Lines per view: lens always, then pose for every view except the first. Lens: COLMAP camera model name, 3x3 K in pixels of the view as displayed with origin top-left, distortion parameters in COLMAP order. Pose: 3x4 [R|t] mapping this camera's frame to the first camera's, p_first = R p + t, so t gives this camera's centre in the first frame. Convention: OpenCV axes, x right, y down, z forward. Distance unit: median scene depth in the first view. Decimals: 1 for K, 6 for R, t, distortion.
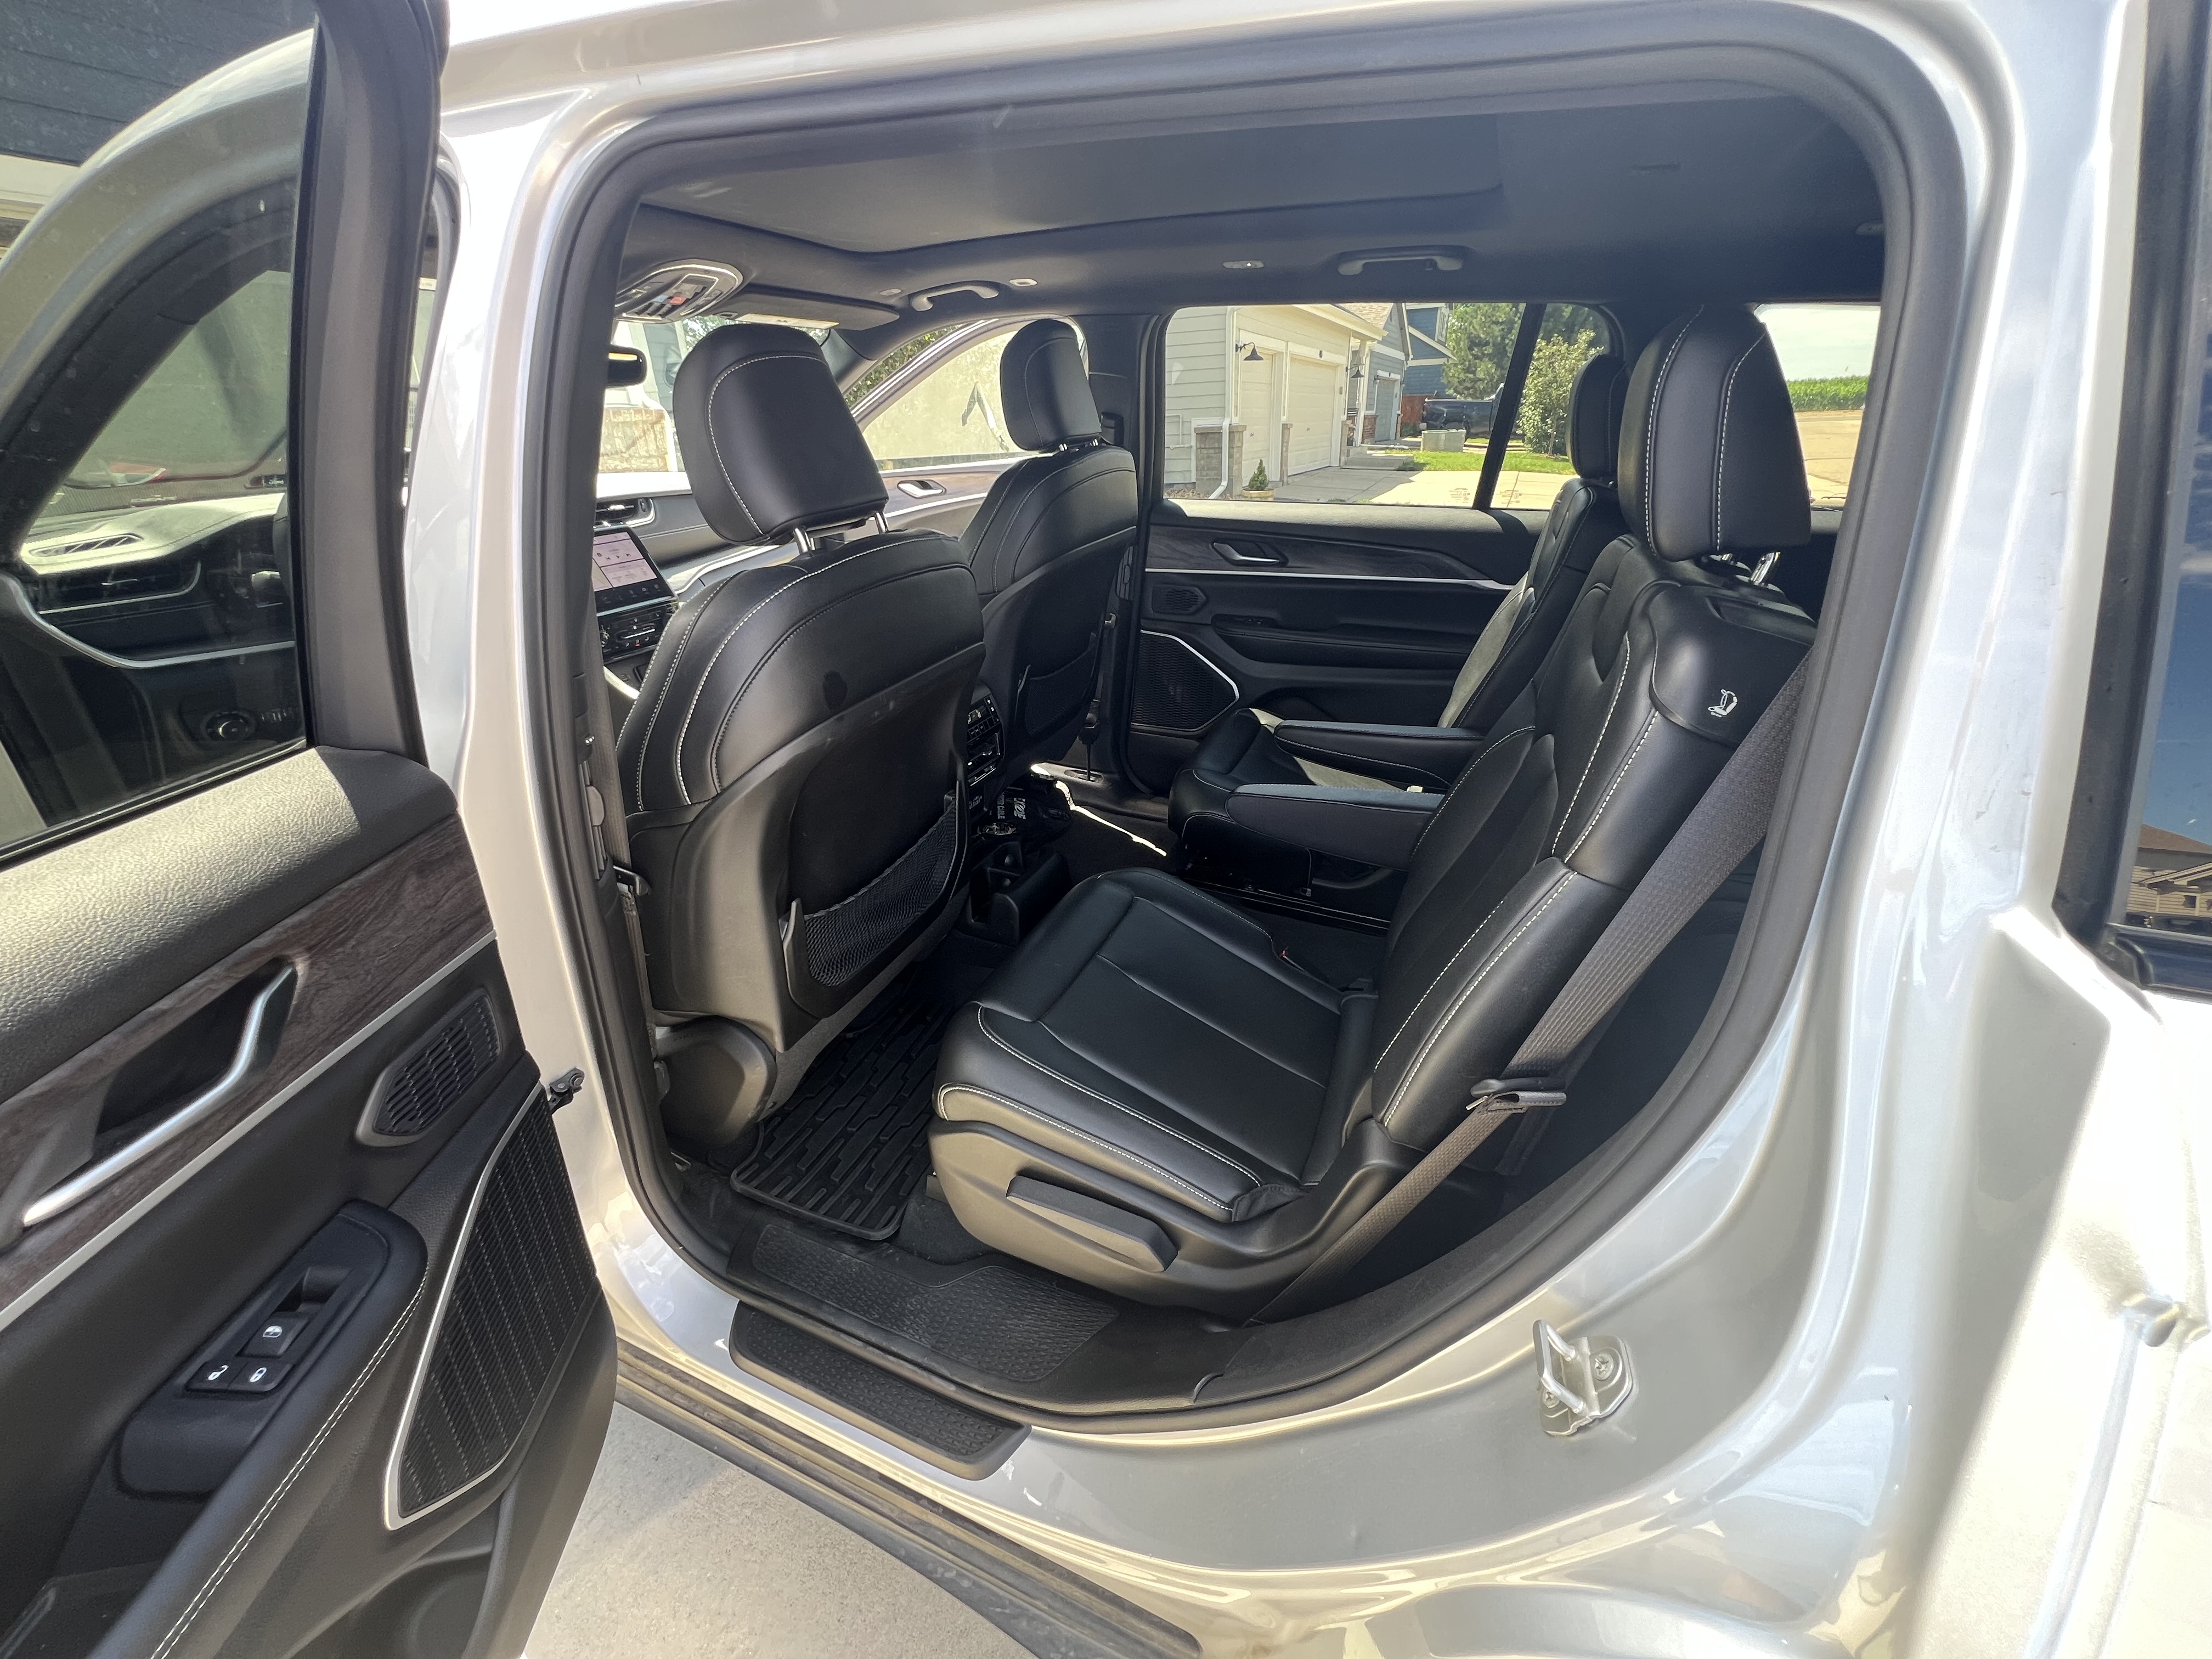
lens RADIAL K [[885.4, 0, 1086.3], [0, 885.4, 799.2], [0, 0, 1]] dist [0.001459, -0.000297]
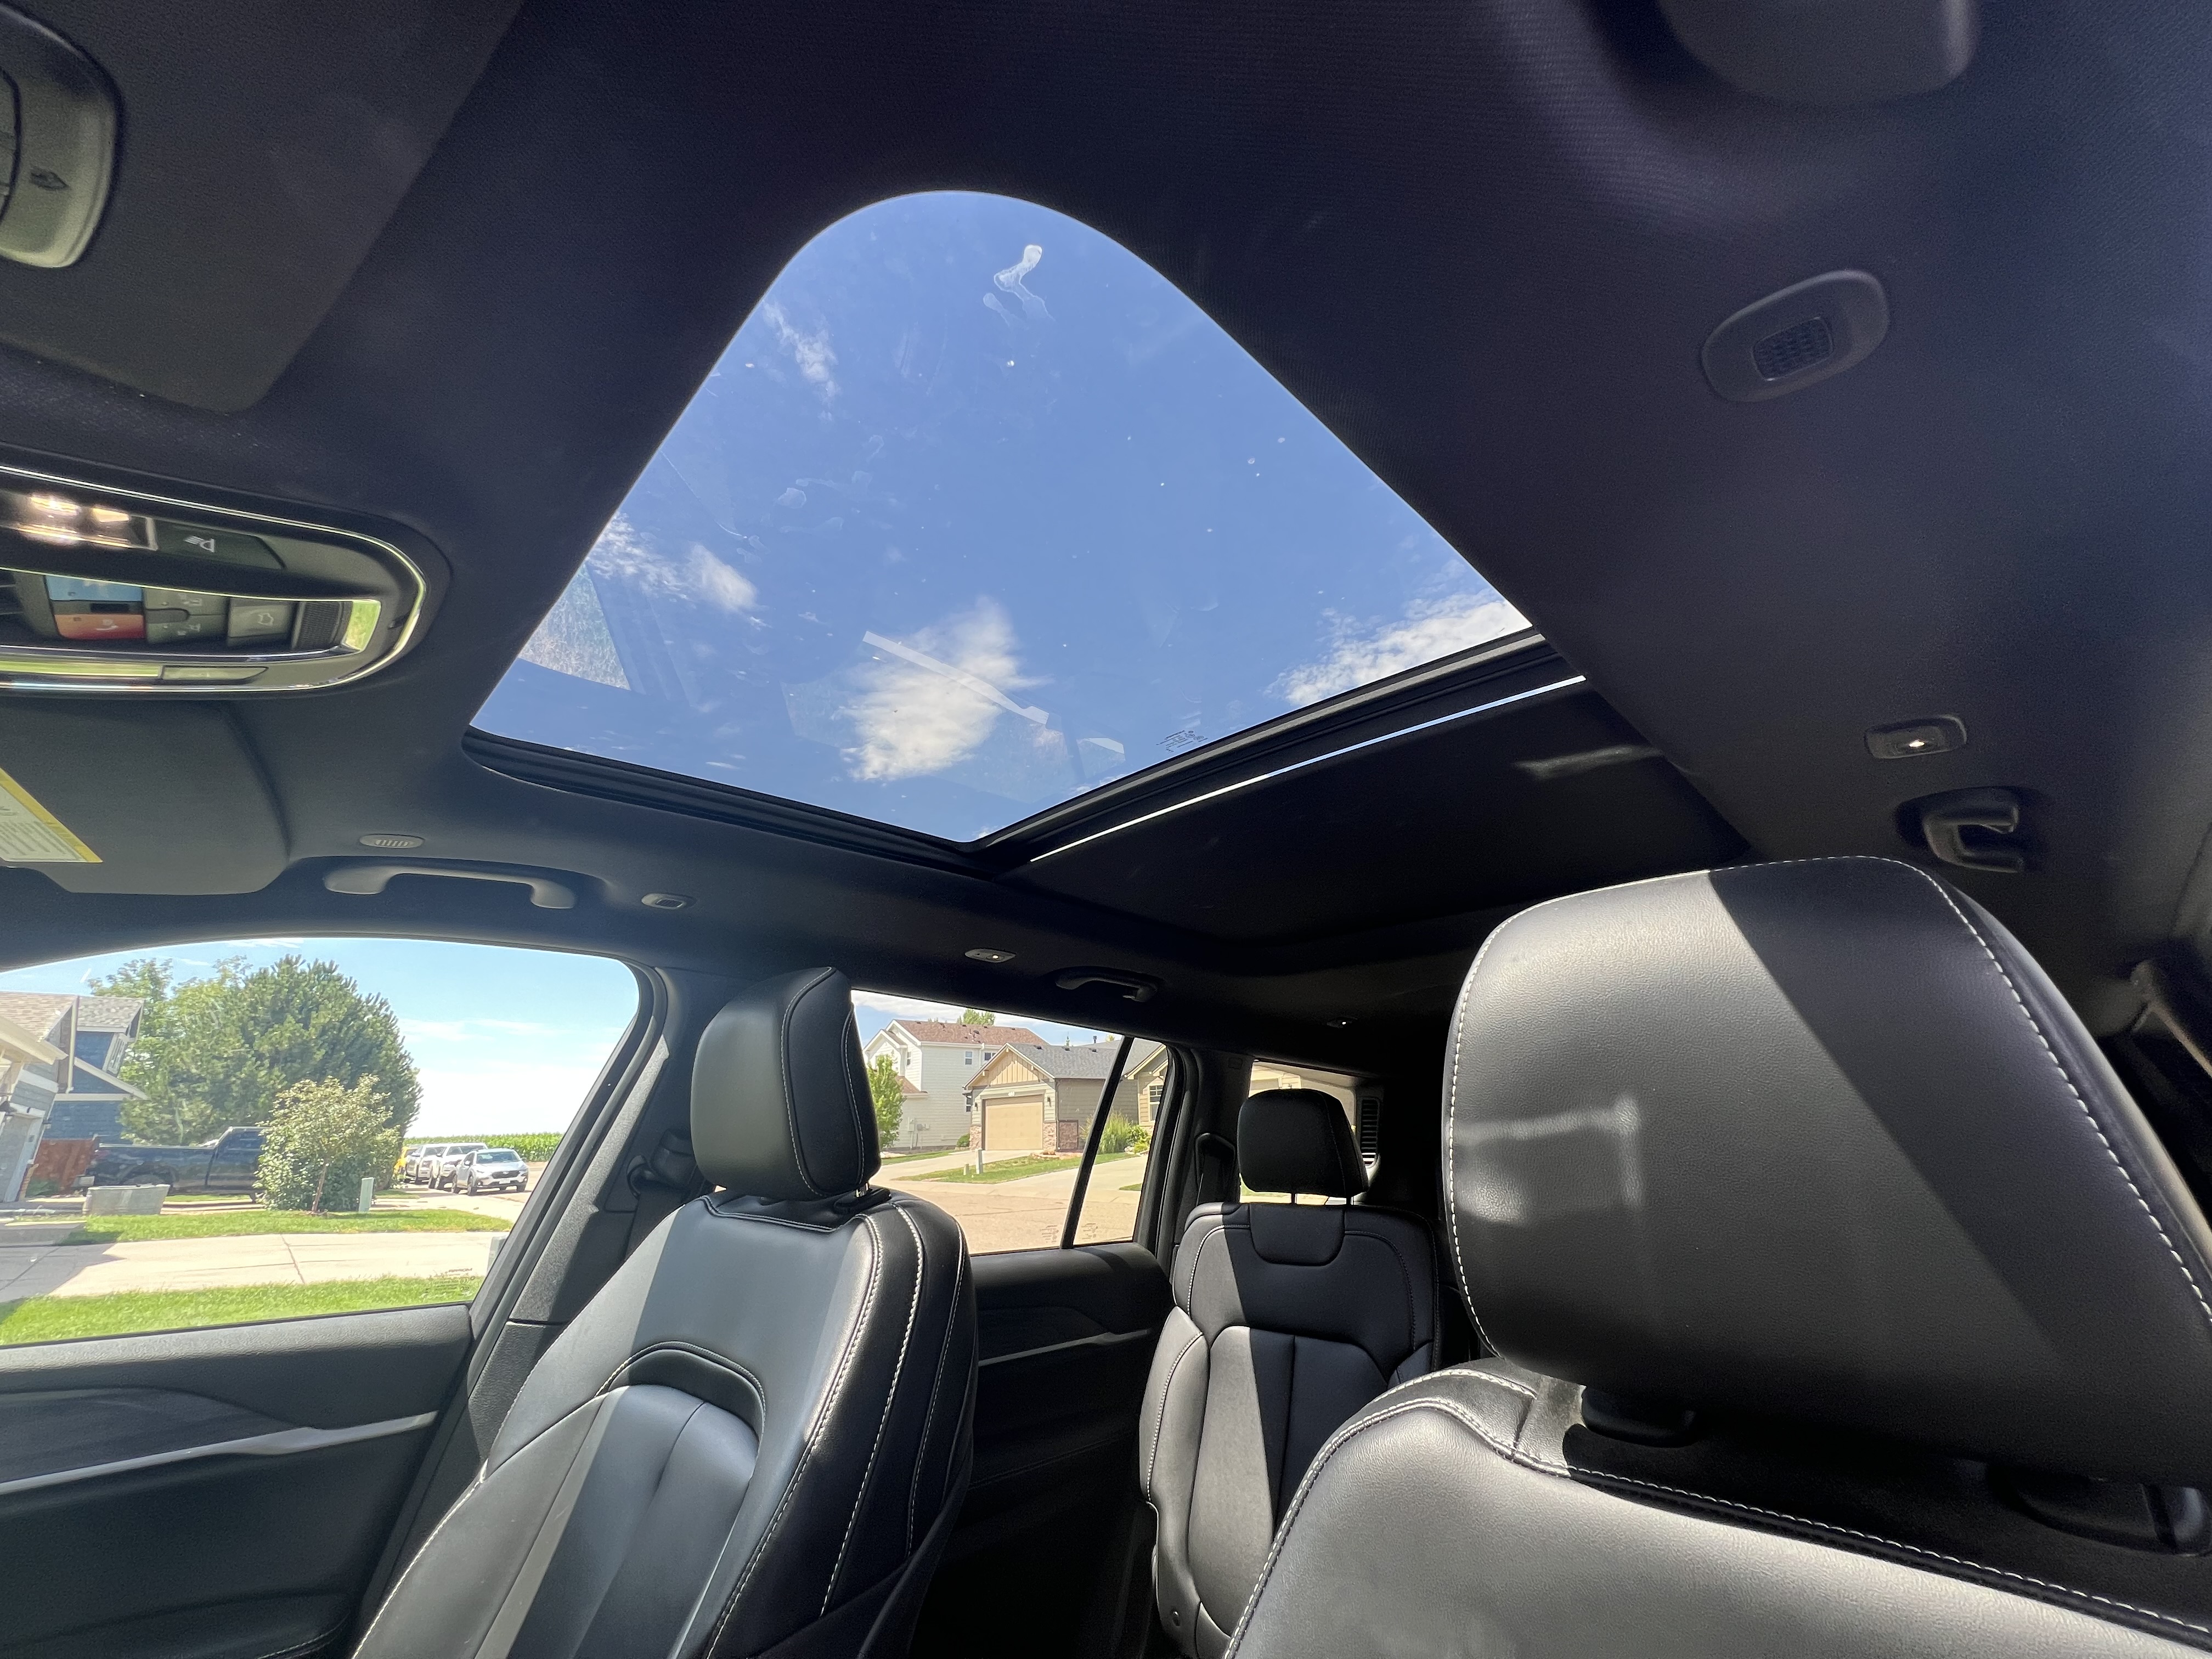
lens RADIAL K [[885.4, 0, 1102.5], [0, 885.4, 824.2], [0, 0, 1]] dist [0.001459, -0.000297]
pose [[0.387872, 0.324757, 0.862605, -0.733300], [0.371908, 0.801162, -0.468854, -0.404555], [-0.843350, 0.502666, 0.189968, 1.003560]]
